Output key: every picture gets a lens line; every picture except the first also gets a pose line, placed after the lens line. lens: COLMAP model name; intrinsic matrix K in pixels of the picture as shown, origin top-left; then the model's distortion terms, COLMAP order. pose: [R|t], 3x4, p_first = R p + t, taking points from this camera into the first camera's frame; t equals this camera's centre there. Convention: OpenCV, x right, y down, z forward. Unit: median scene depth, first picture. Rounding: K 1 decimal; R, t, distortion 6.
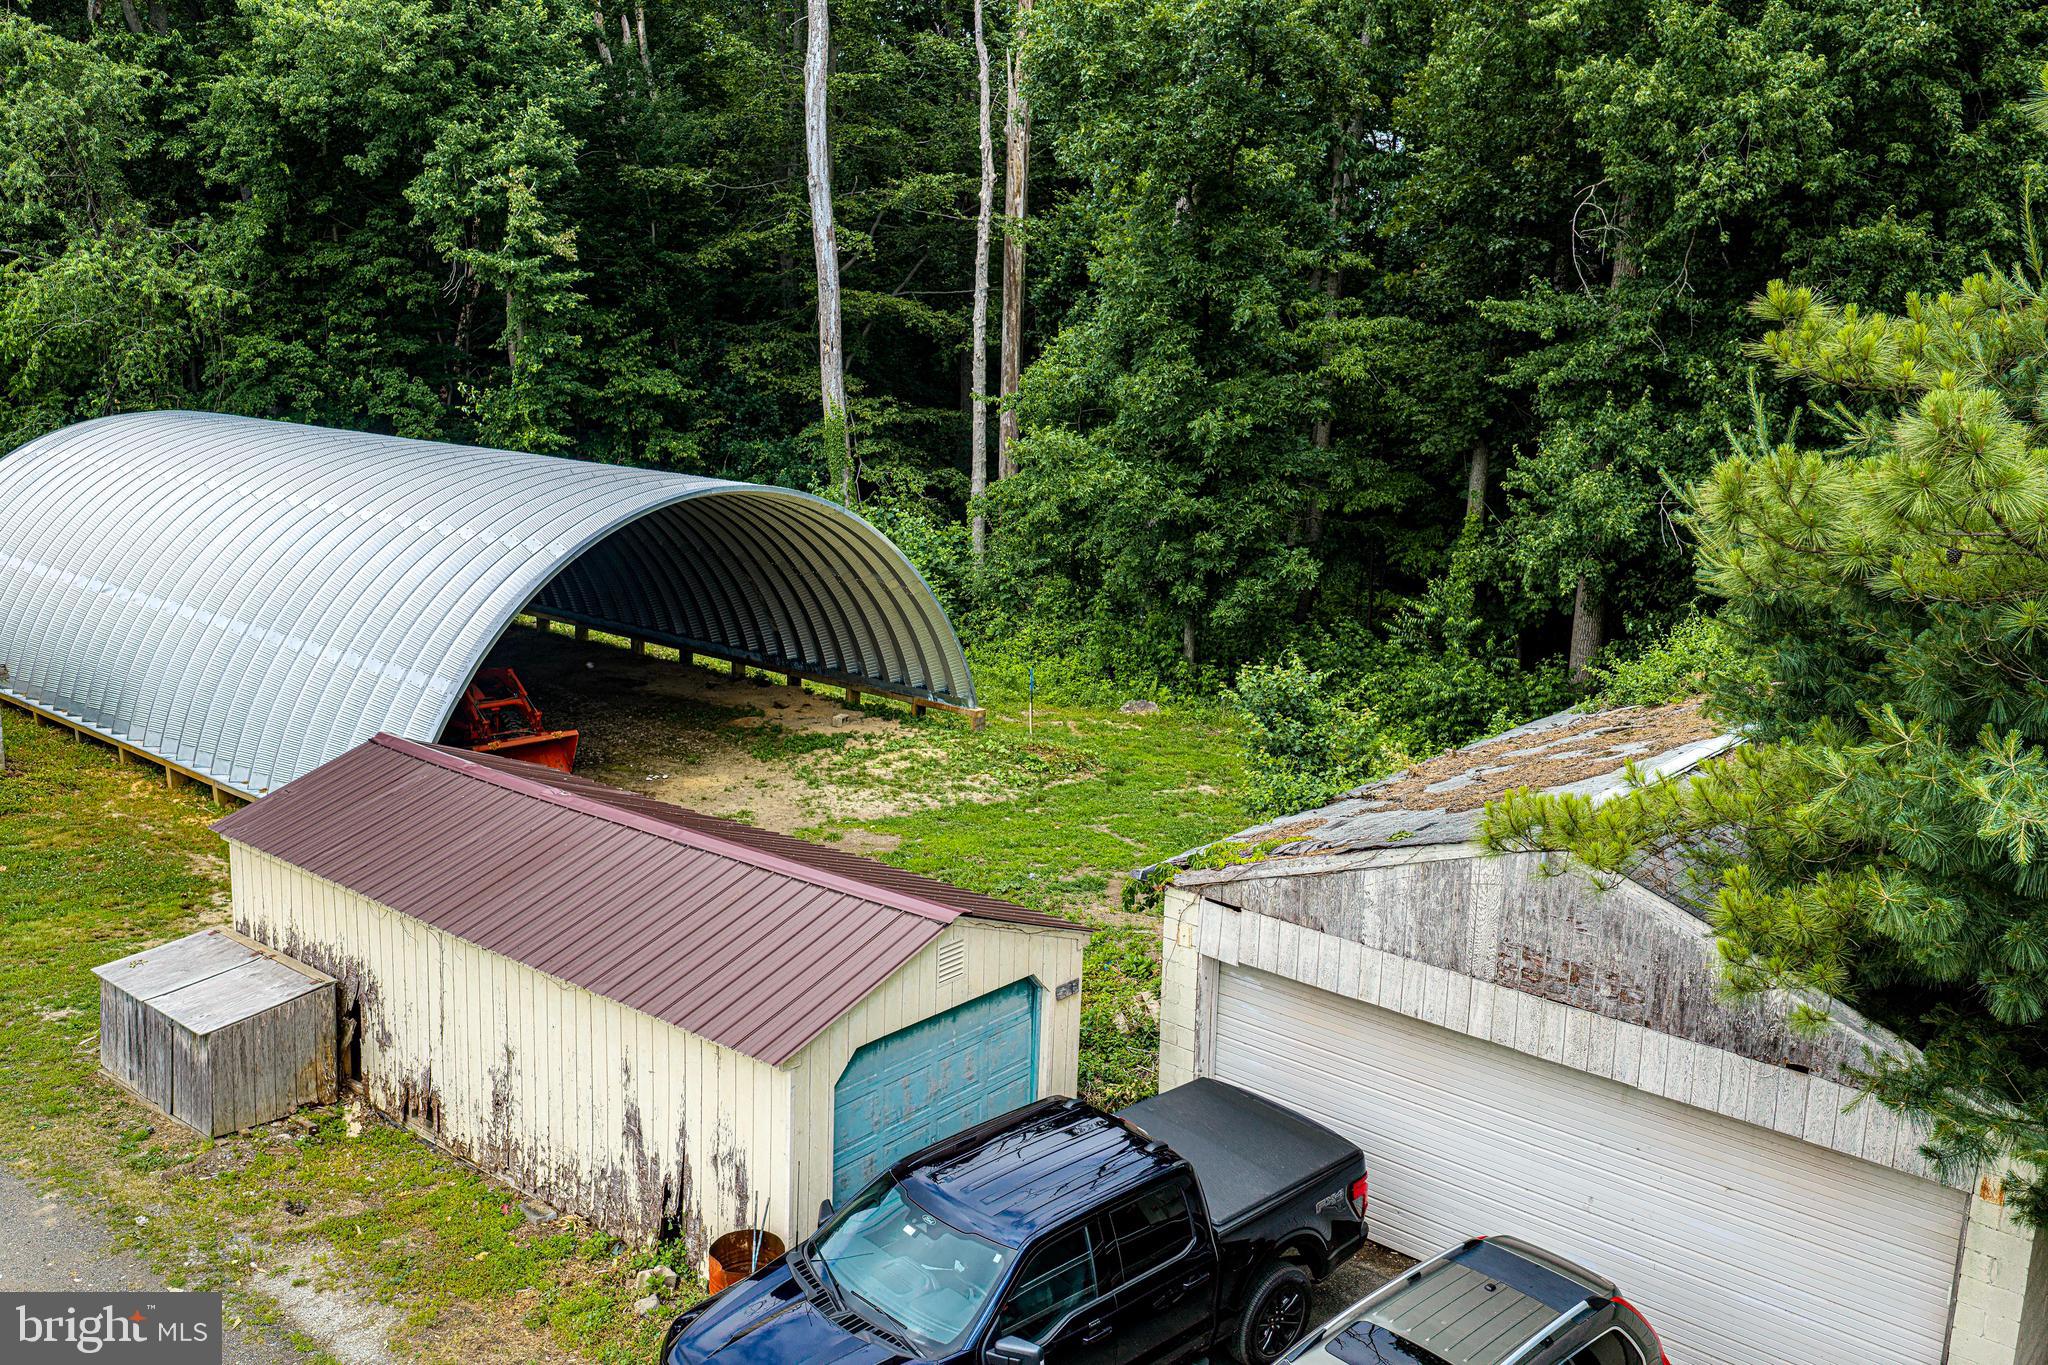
lens RADIAL K [[1788.0, 0, 1024.0], [0, 1788.0, 682.5], [0, 0, 1]] dist [0.010919, -0.016793]
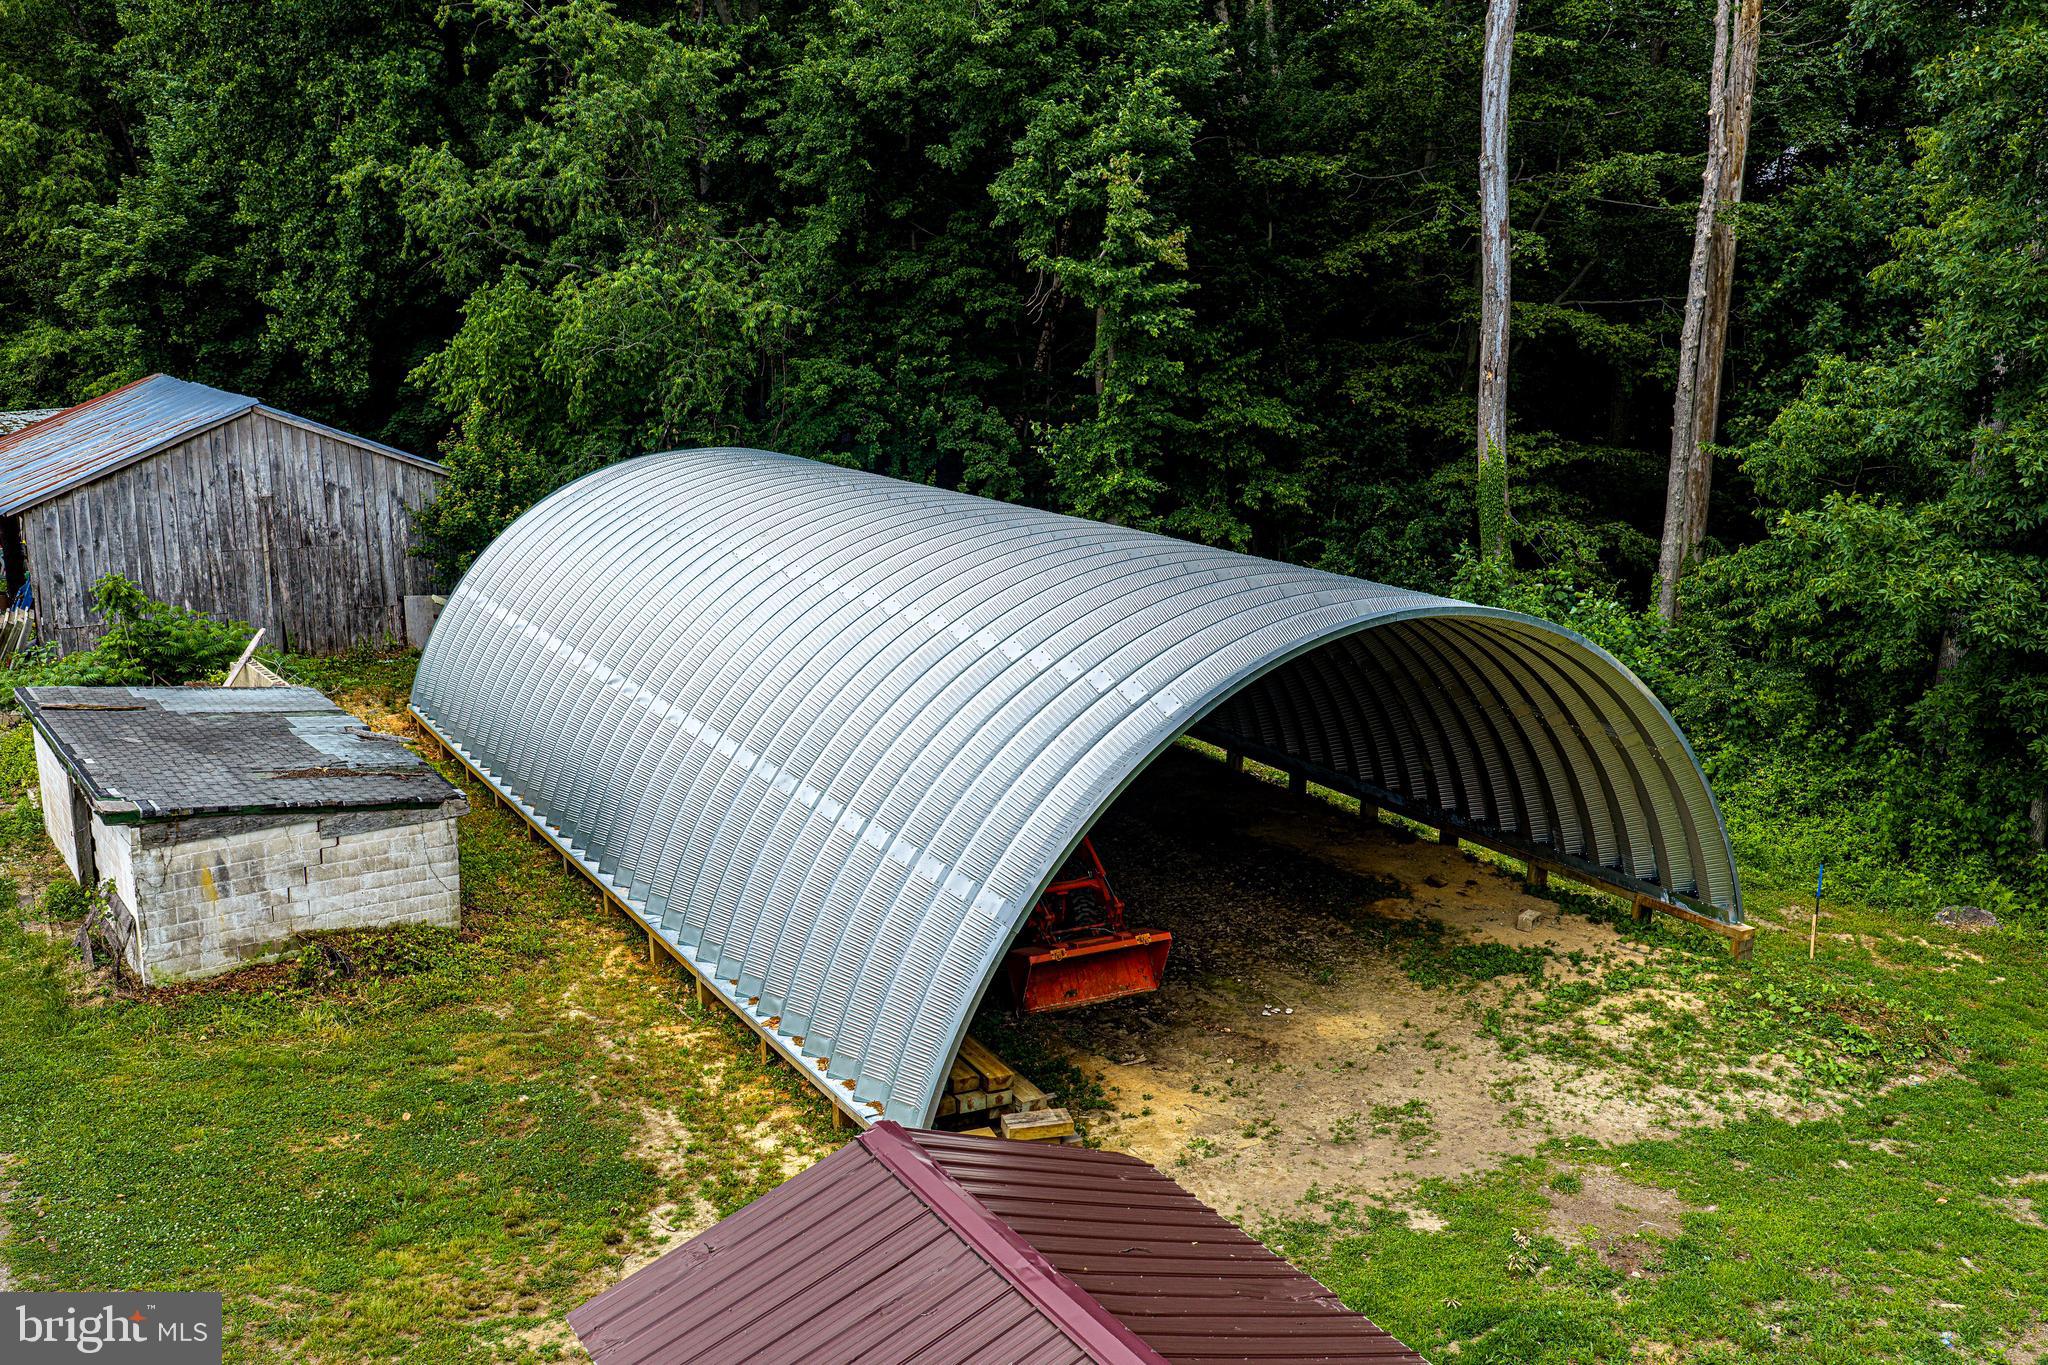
lens RADIAL K [[1609.8, 0, 1024.0], [0, 1609.8, 682.5], [0, 0, 1]] dist [0.025309, -0.005819]
pose [[0.953020, 0.065408, -0.295763, -0.090930], [-0.059187, 0.997798, 0.029947, -0.065835], [0.297070, -0.011035, 0.954792, 0.276752]]
